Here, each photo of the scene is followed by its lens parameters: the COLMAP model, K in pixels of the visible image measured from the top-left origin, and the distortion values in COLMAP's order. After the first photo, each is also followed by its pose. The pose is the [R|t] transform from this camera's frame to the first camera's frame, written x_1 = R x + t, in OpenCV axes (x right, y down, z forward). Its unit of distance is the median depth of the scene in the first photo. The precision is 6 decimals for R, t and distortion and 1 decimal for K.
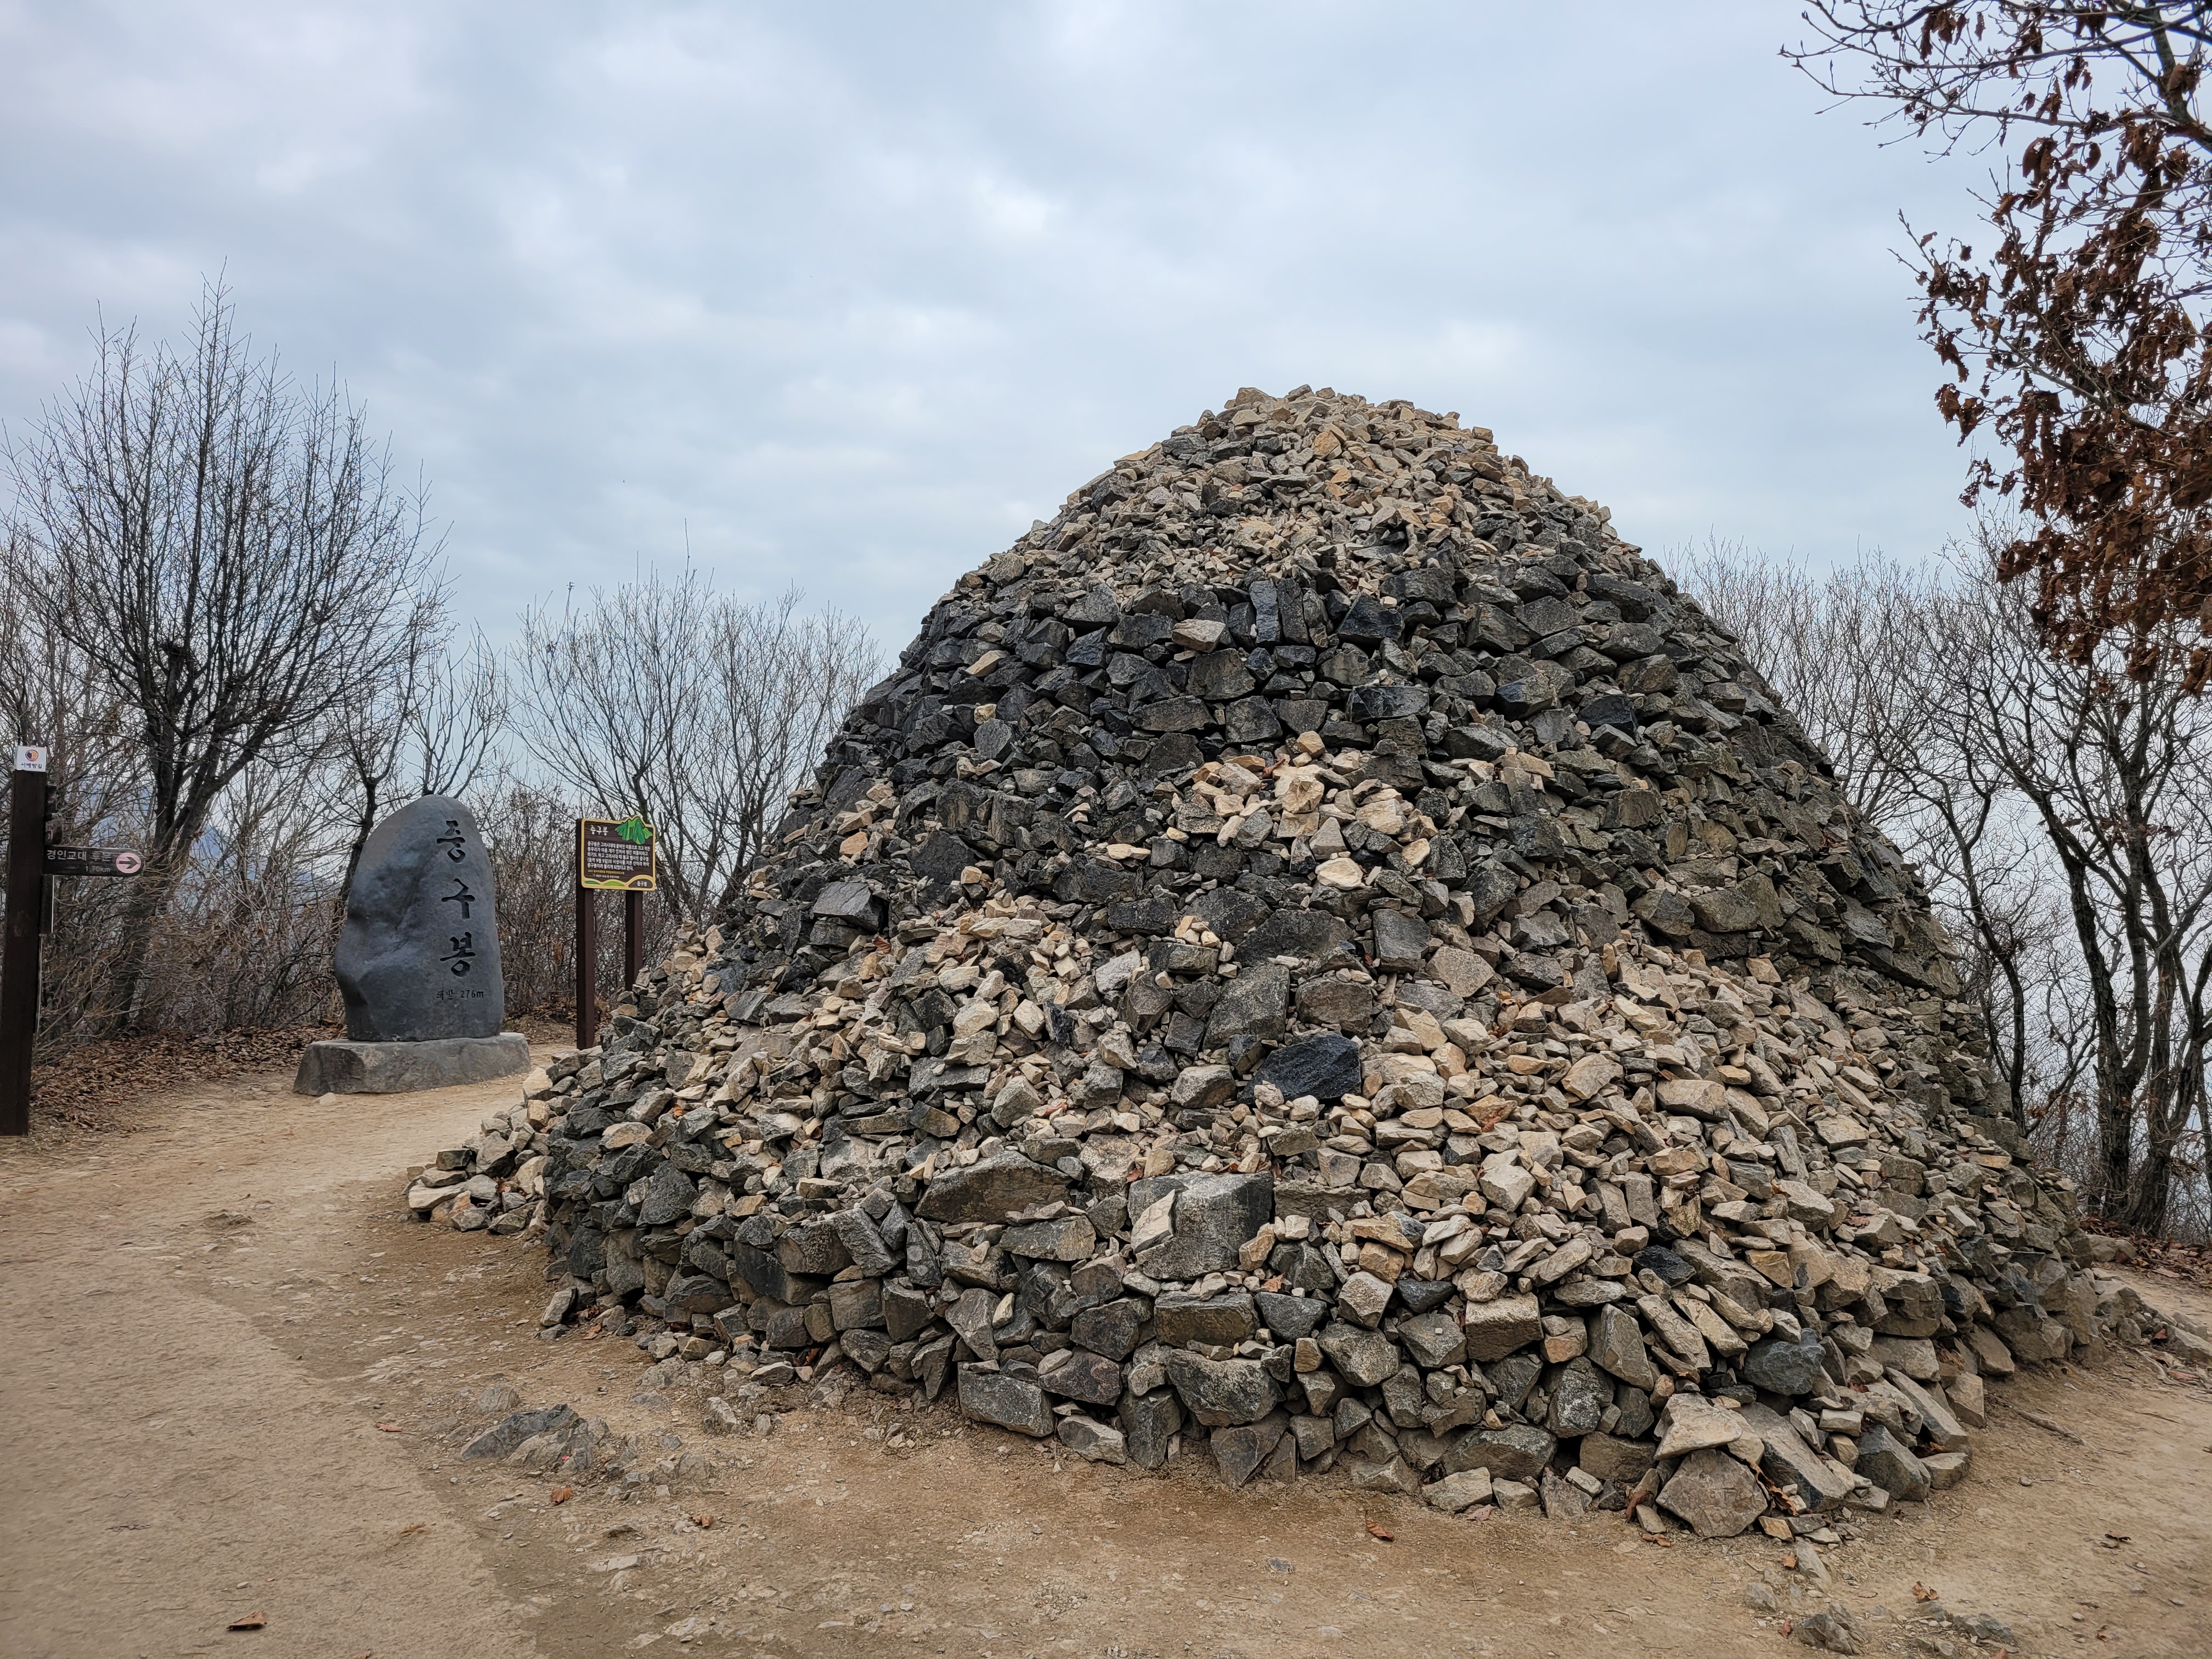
lens RADIAL K [[1636.5, 0, 1091.5], [0, 1636.5, 846.6], [0, 0, 1]] dist [0.058716, -0.047592]
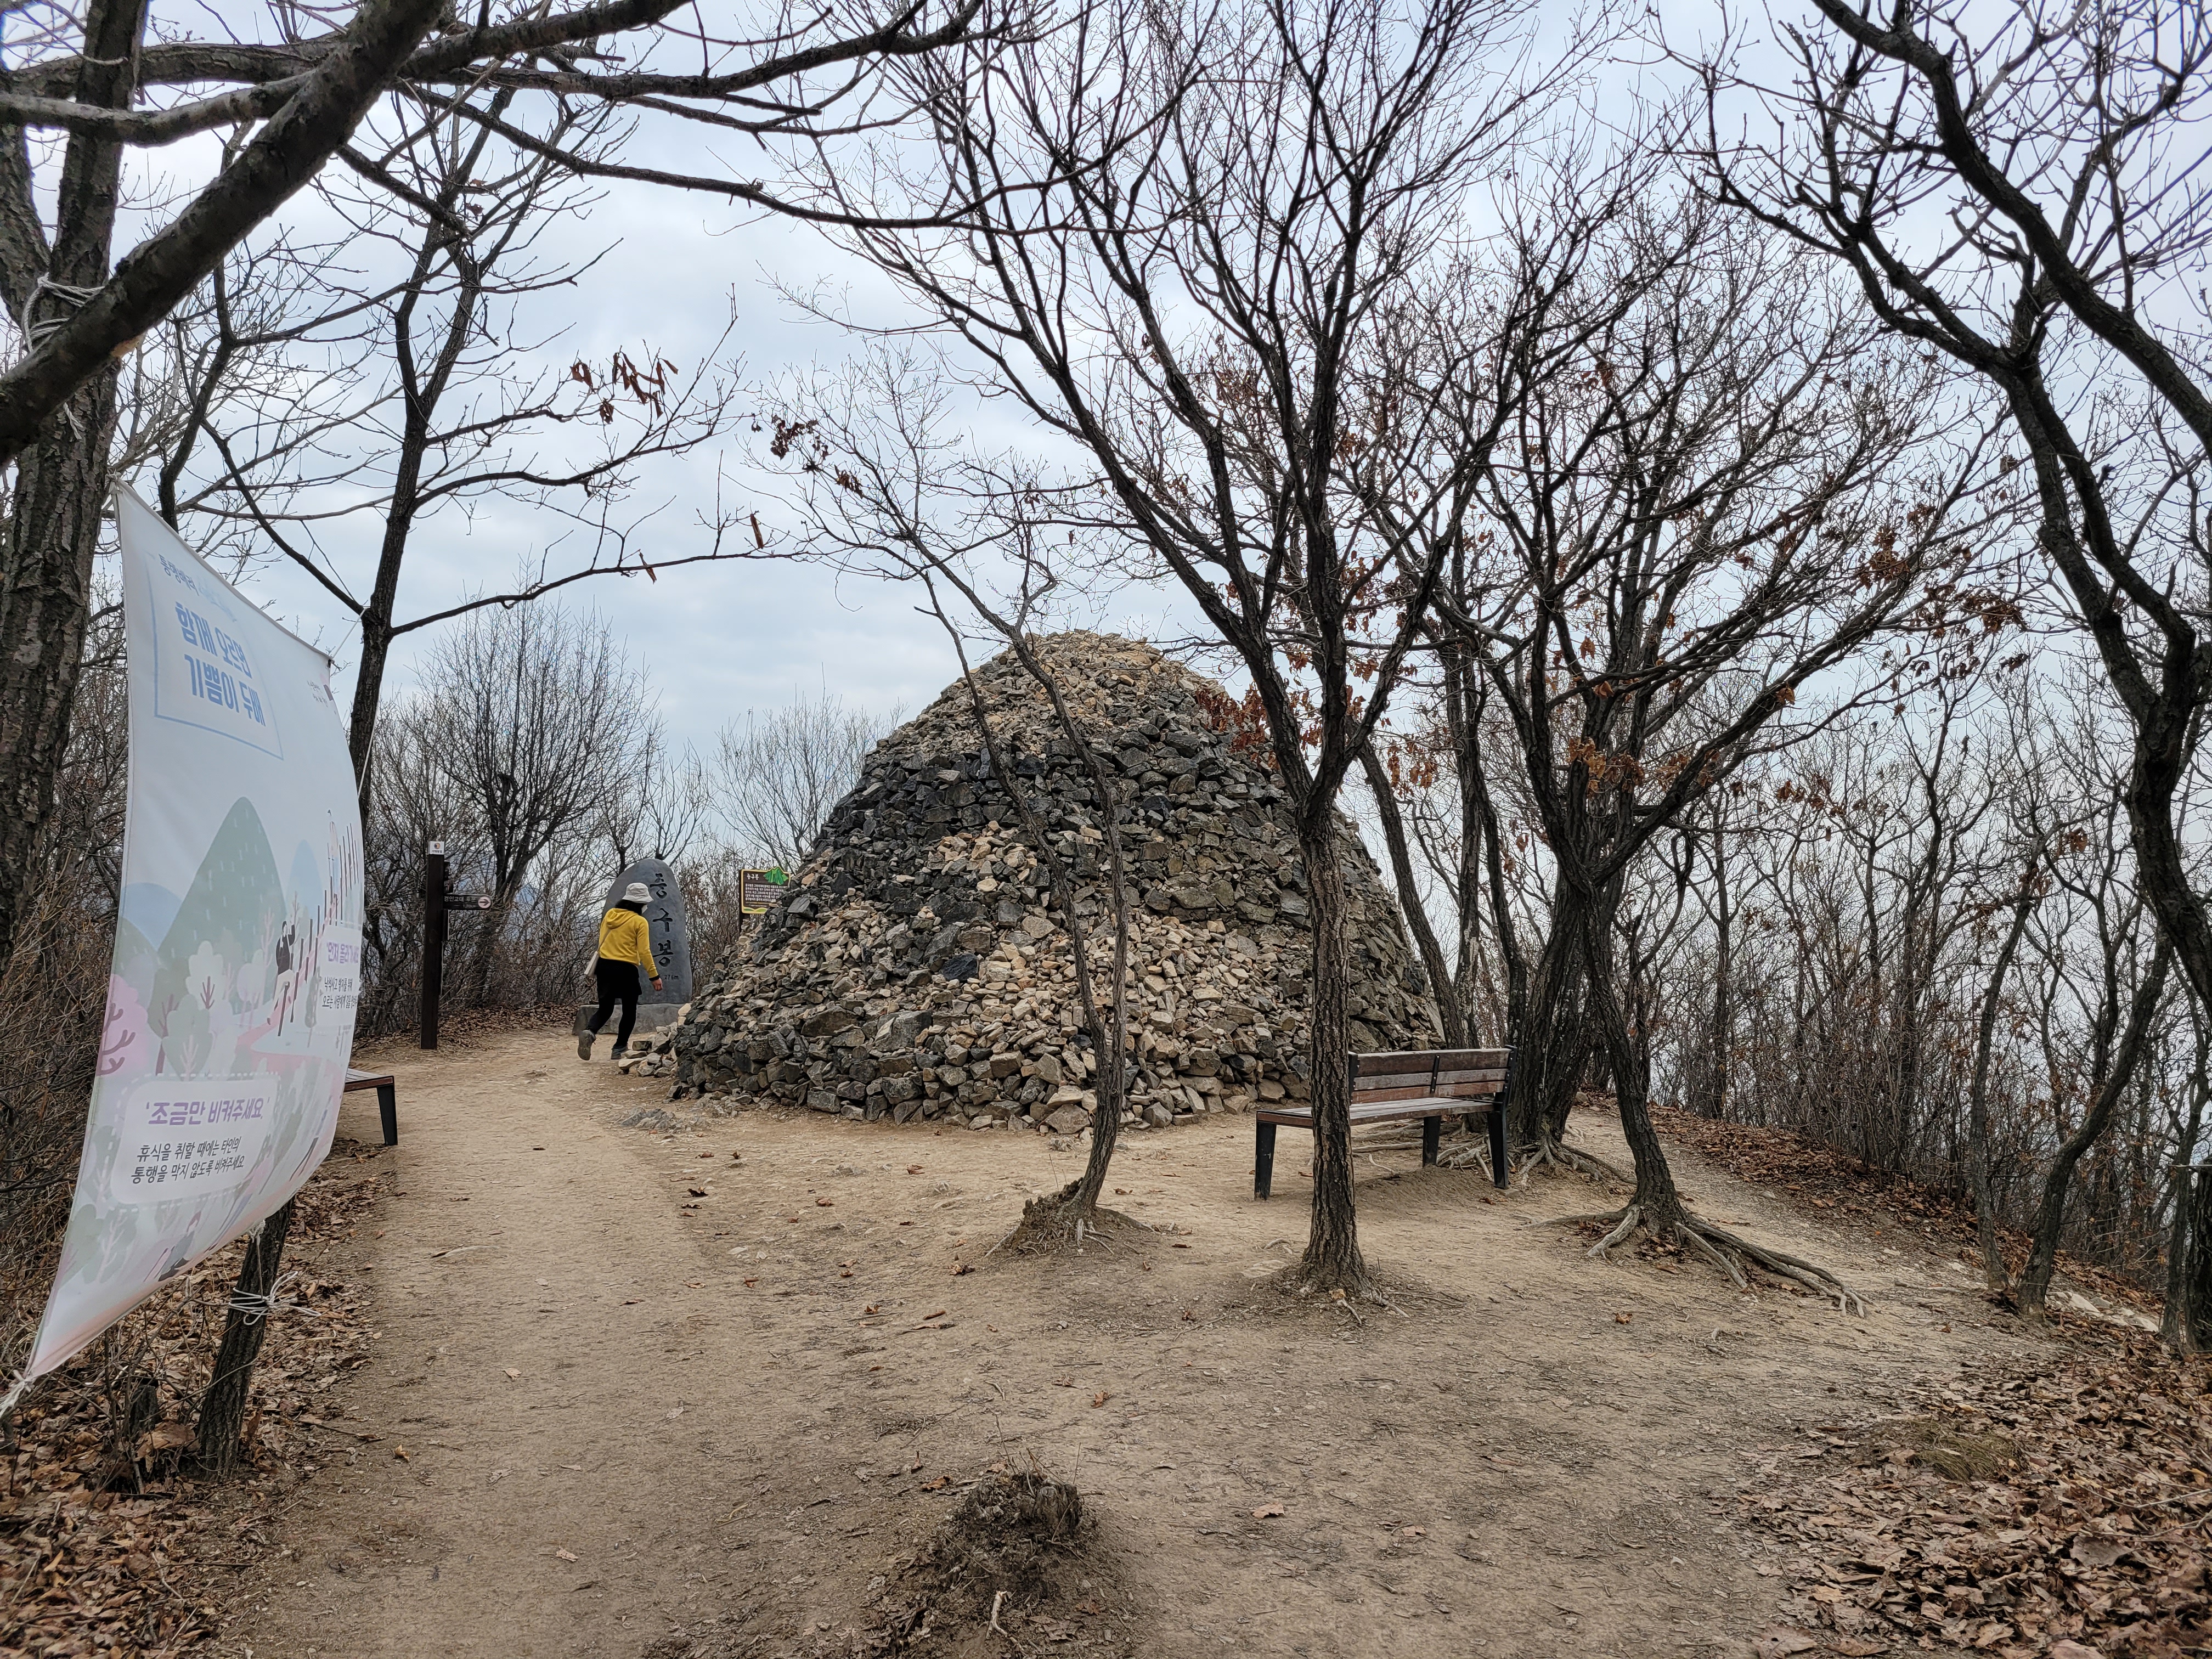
lens RADIAL K [[1636.5, 0, 1091.5], [0, 1636.5, 846.6], [0, 0, 1]] dist [0.058716, -0.047592]
pose [[0.986347, -0.031202, -0.161698, 0.605252], [0.027373, 0.999291, -0.025855, 0.023271], [0.162390, 0.021076, 0.986502, -1.102836]]
